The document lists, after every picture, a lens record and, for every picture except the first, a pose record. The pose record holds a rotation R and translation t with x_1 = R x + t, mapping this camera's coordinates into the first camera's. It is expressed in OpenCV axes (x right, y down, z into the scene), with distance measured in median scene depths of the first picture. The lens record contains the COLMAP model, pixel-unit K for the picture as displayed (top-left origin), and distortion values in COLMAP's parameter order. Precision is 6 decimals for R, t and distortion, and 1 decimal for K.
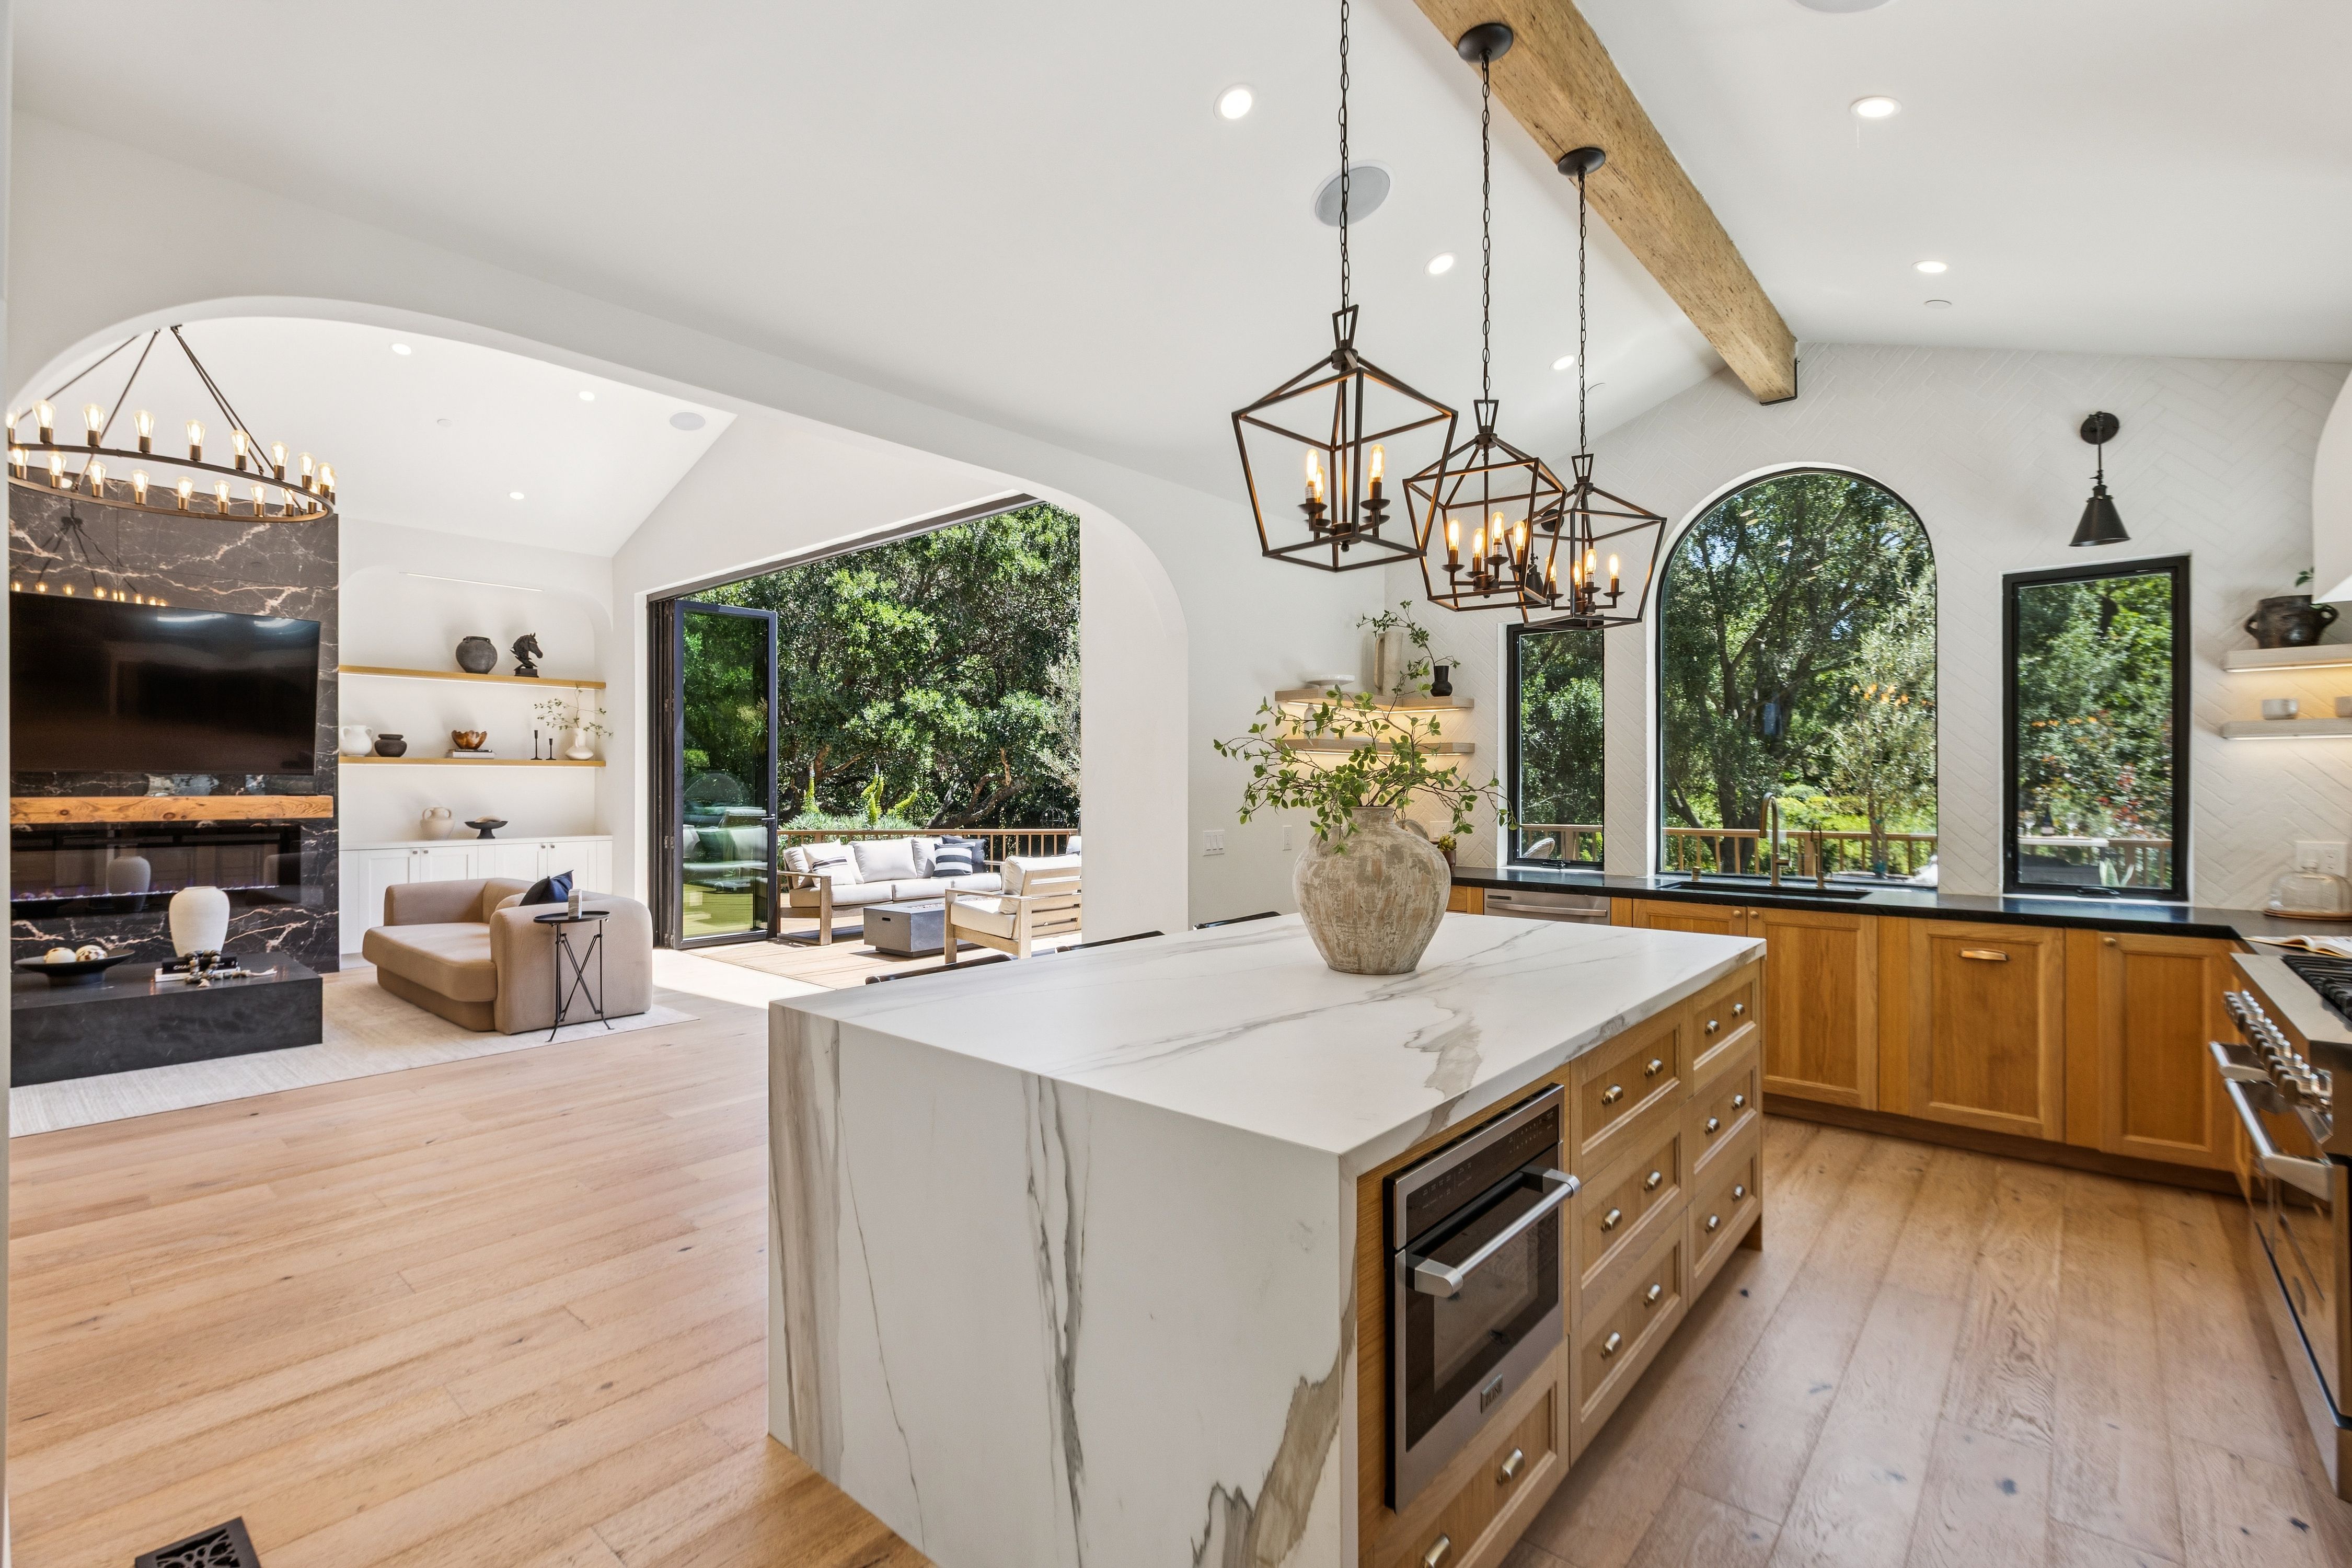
lens RADIAL K [[1040.7, 0, 1191.6], [0, 1040.7, 786.1], [0, 0, 1]] dist [-0.000139, -0.001575]
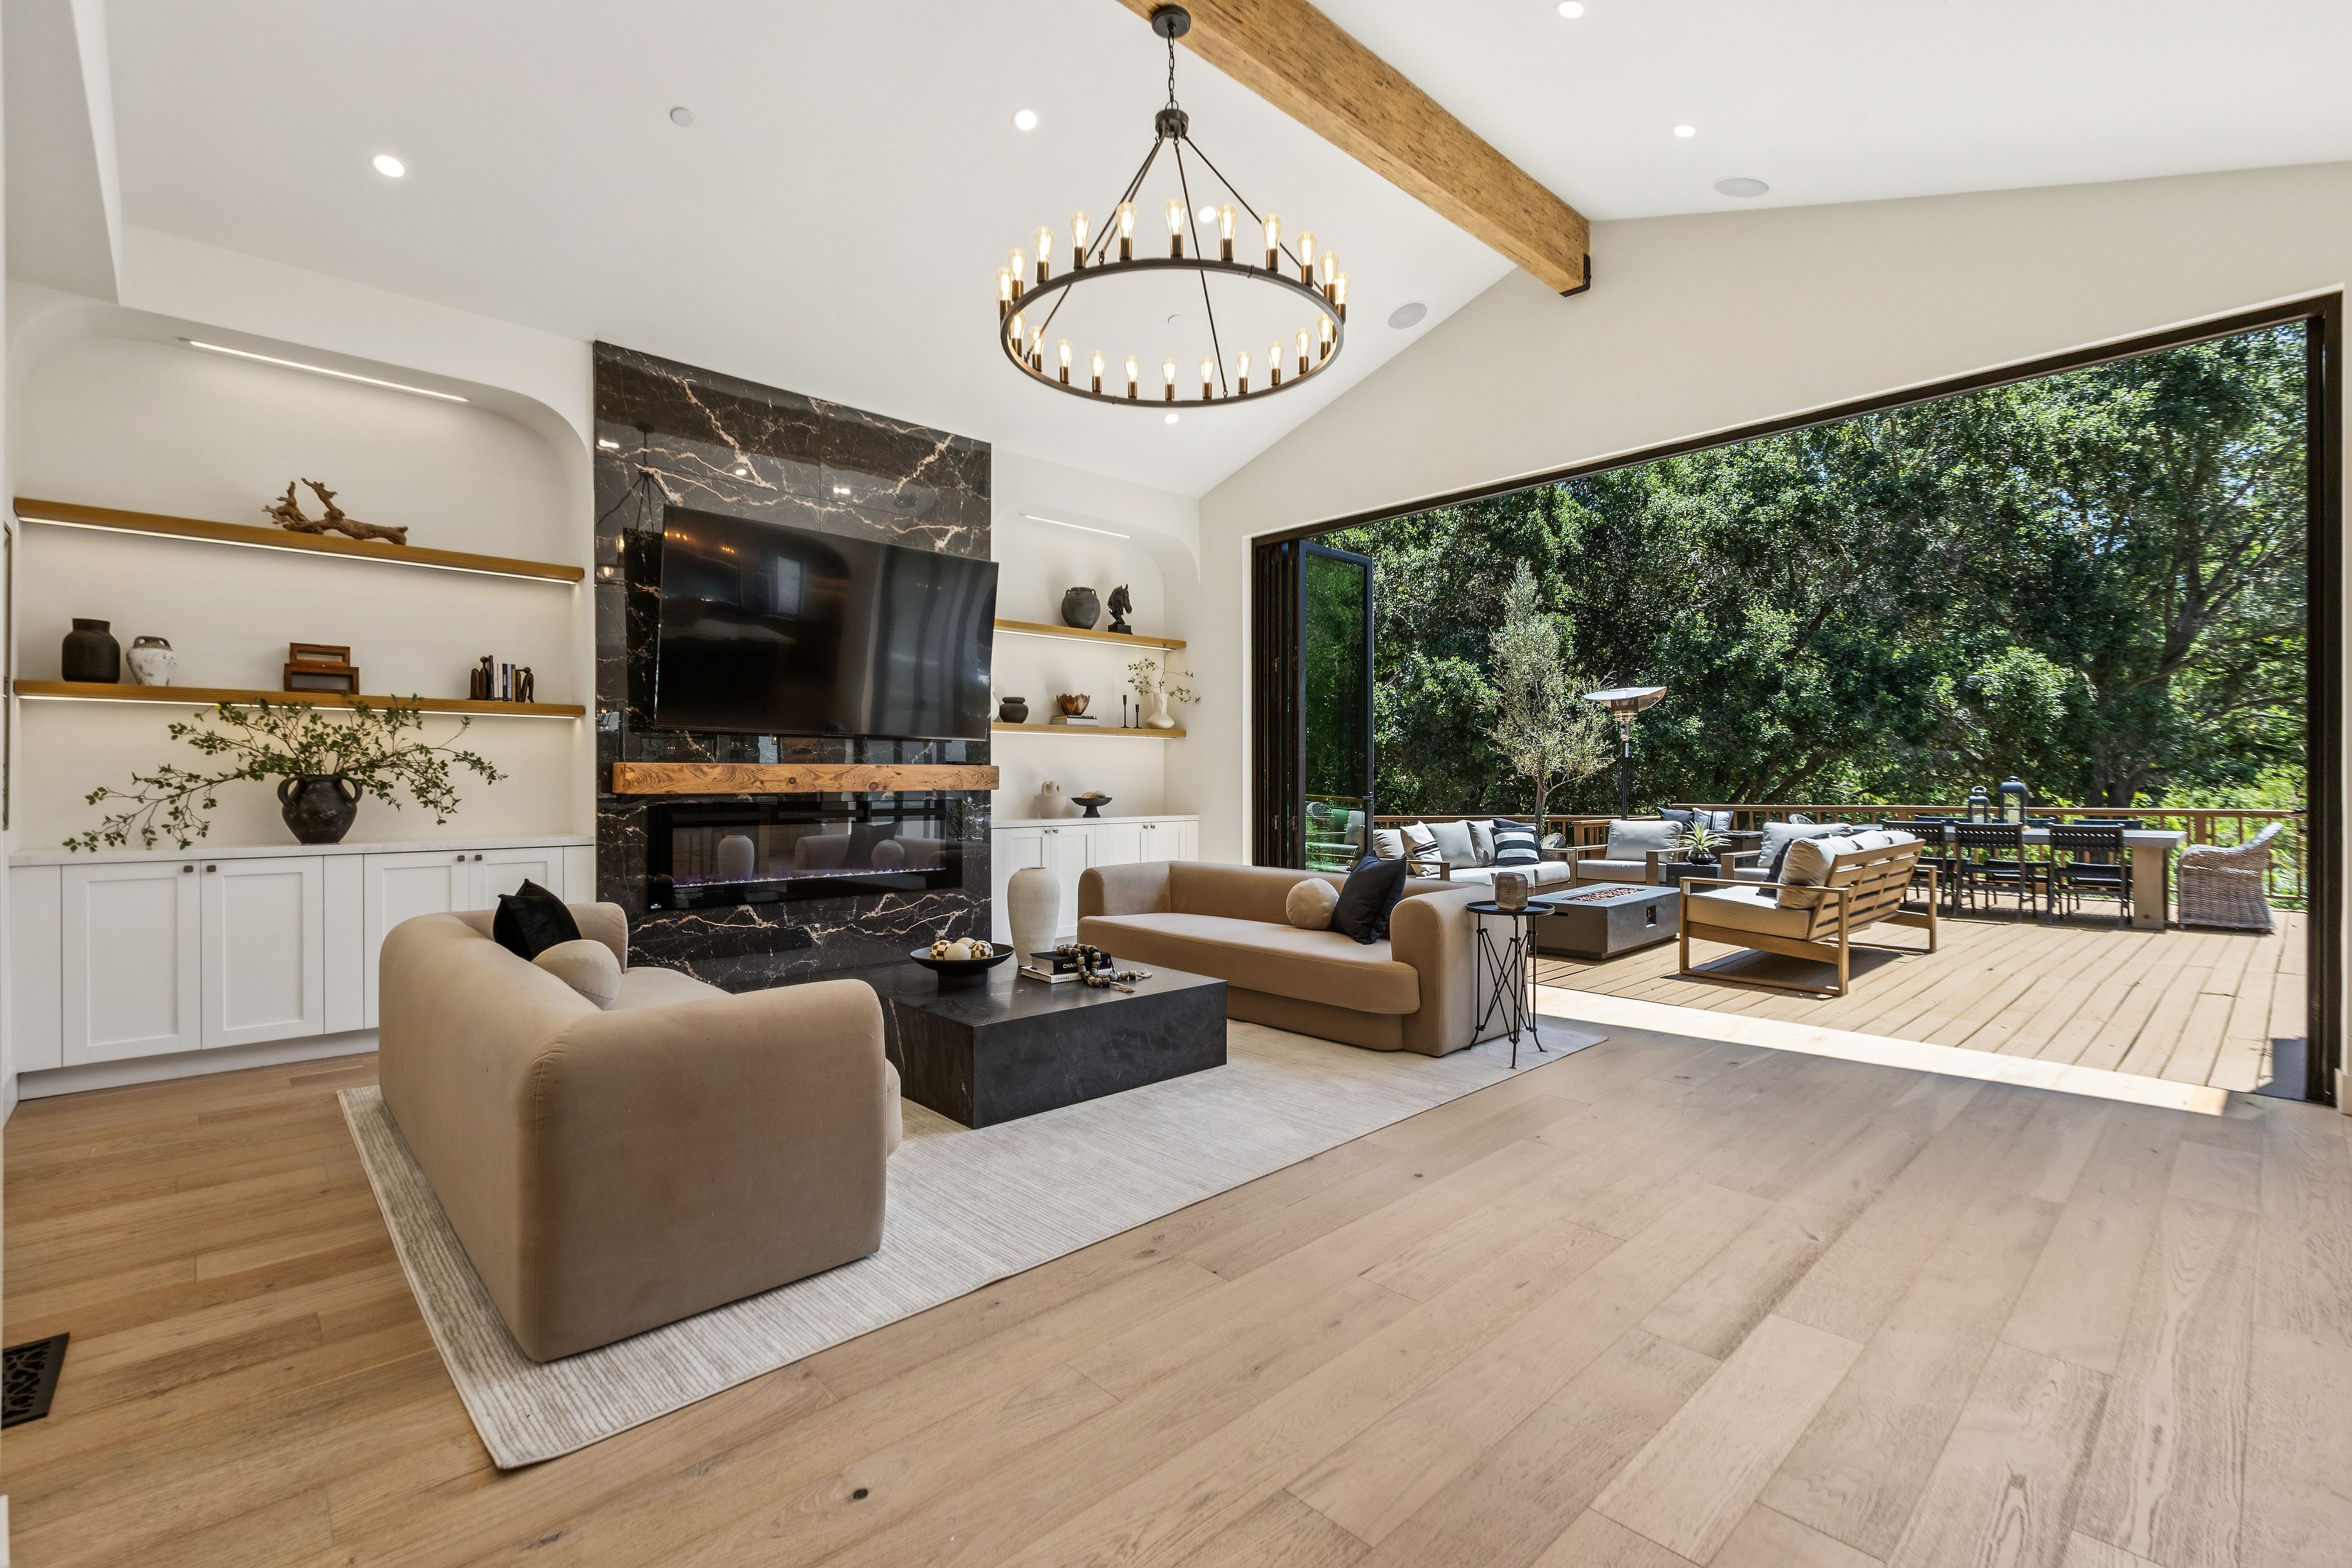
lens RADIAL K [[1044.3, 0, 1184.5], [0, 1044.3, 780.5], [0, 0, 1]] dist [-0.002897, -0.000991]
pose [[0.993482, -0.002131, -0.113966, -0.558463], [0.002173, 0.999998, 0.000244, 0.021811], [0.113965, -0.000490, 0.993485, 0.146085]]
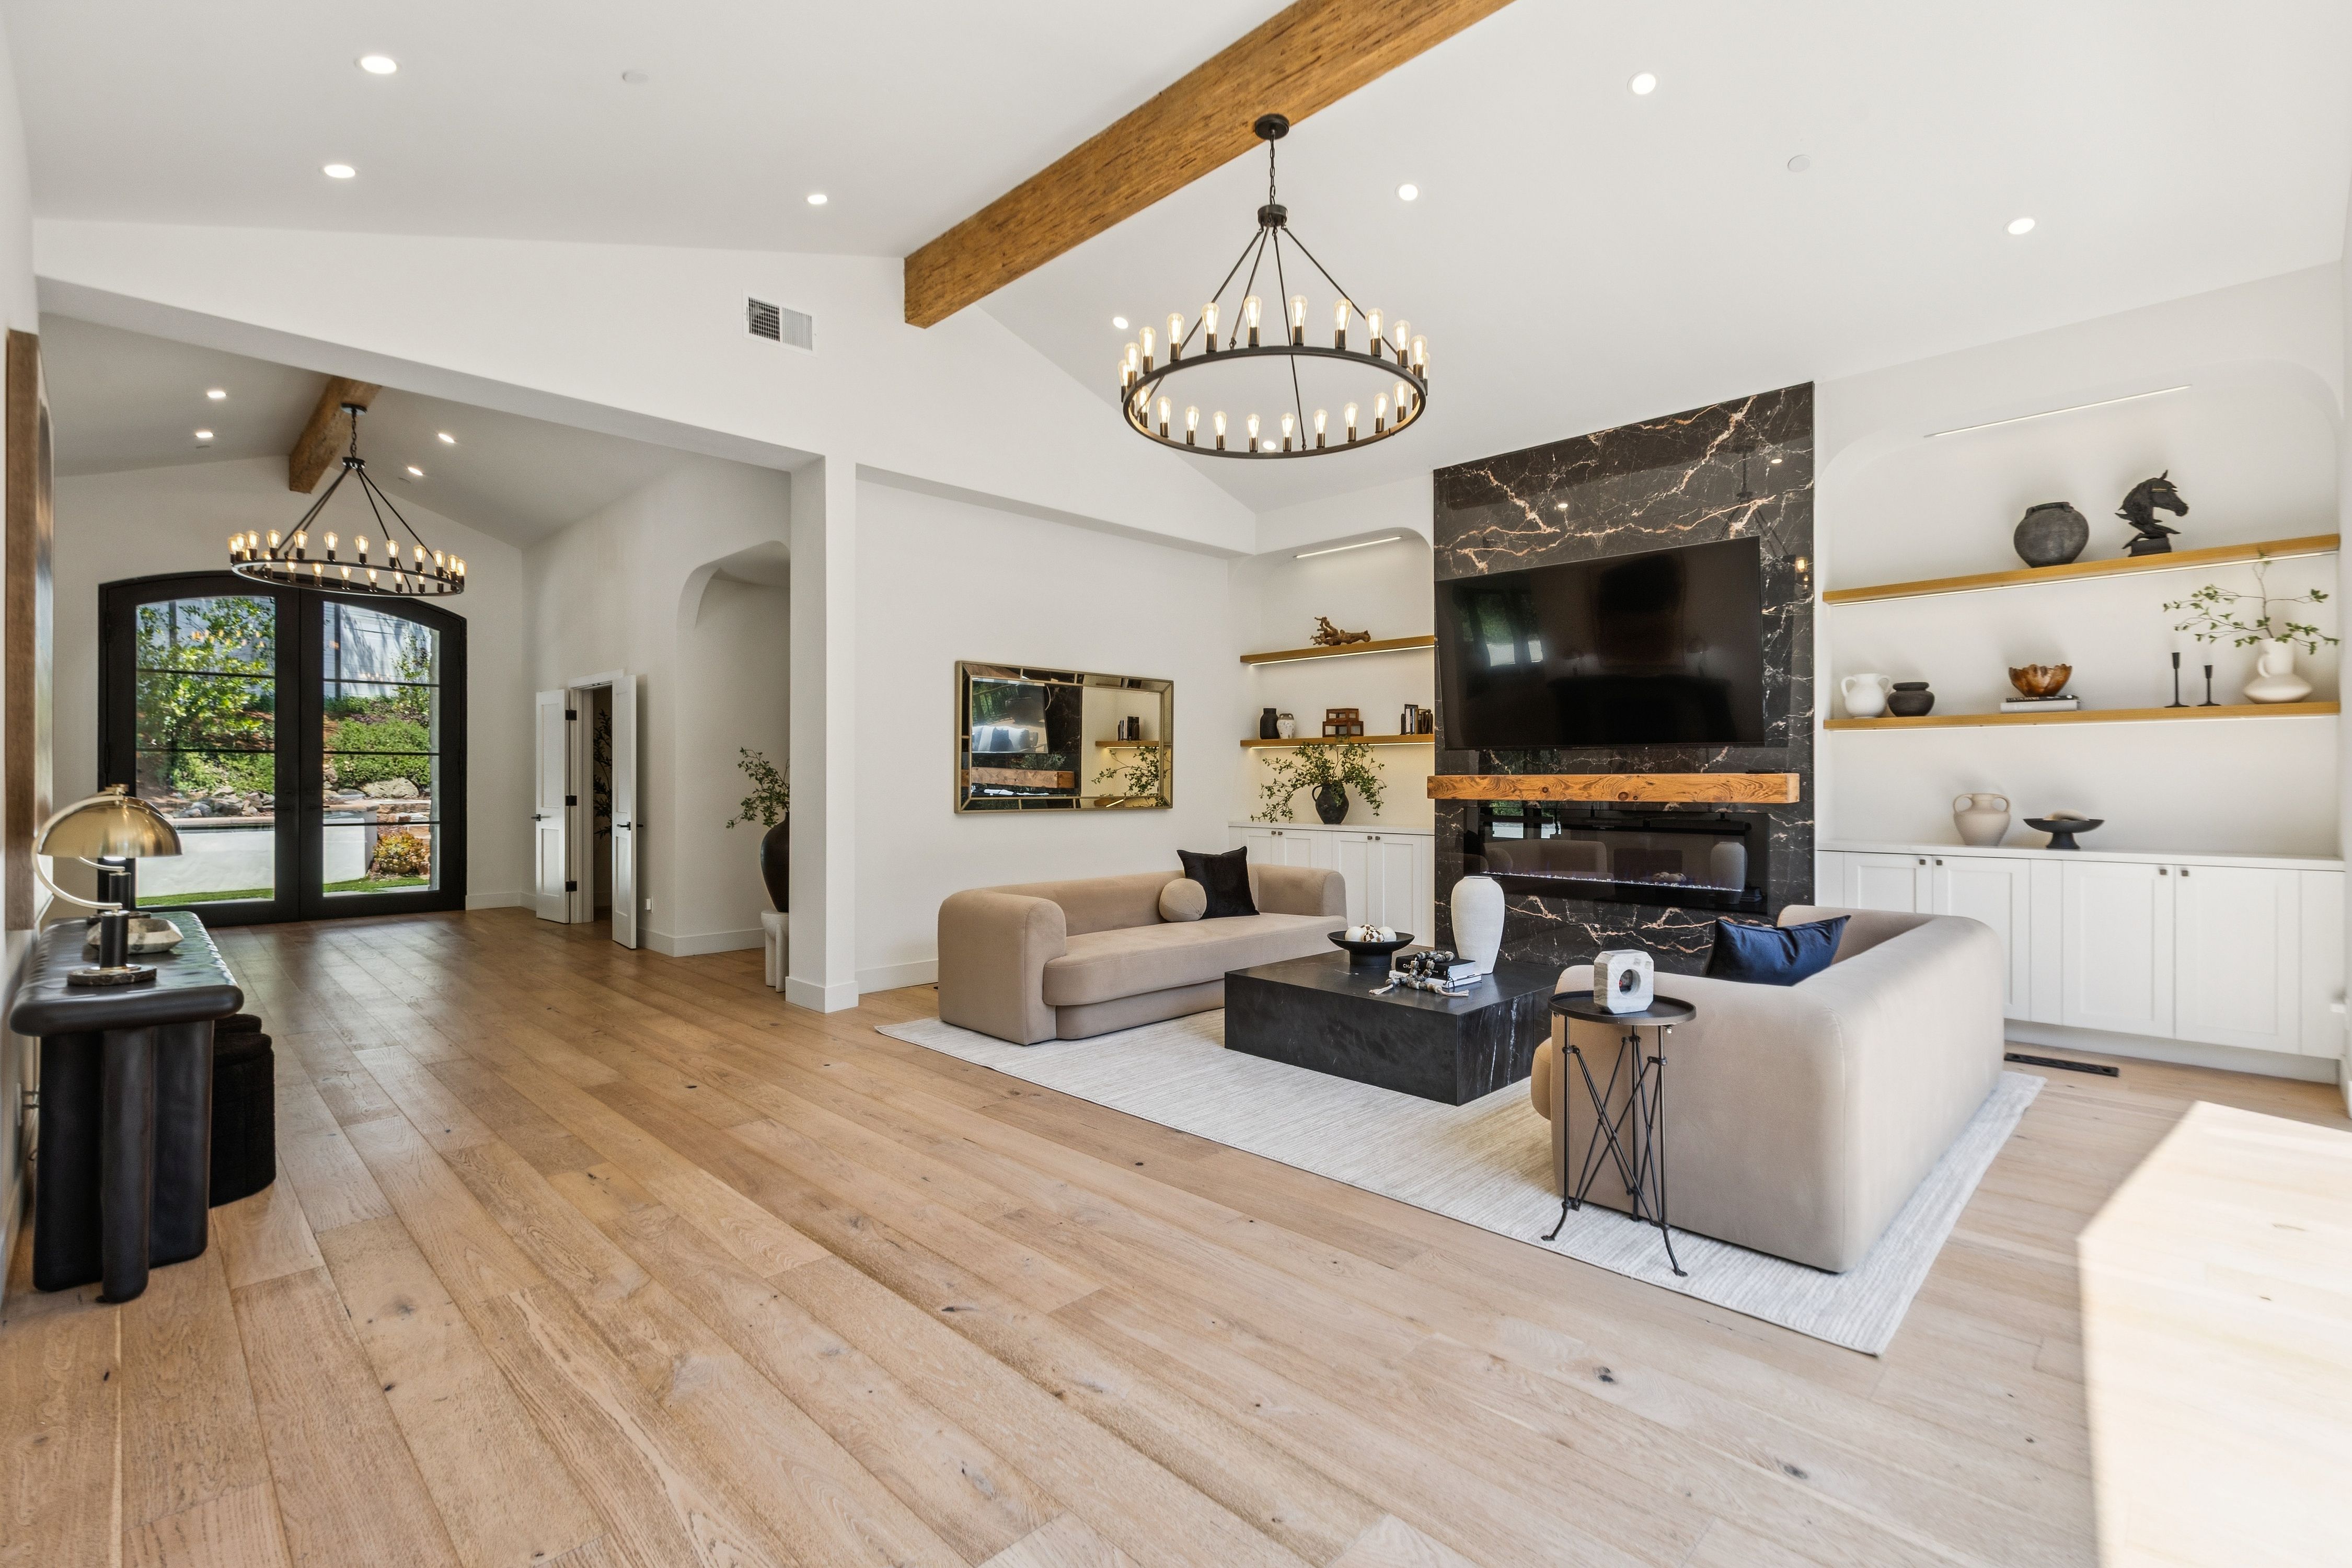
lens RADIAL K [[1044.3, 0, 1184.5], [0, 1044.3, 780.5], [0, 0, 1]] dist [-0.002897, -0.000991]
pose [[-0.078962, -0.002272, -0.996875, -0.068613], [-0.001606, 0.999996, -0.002152, 0.016160], [0.996876, 0.001431, -0.078965, 0.623810]]
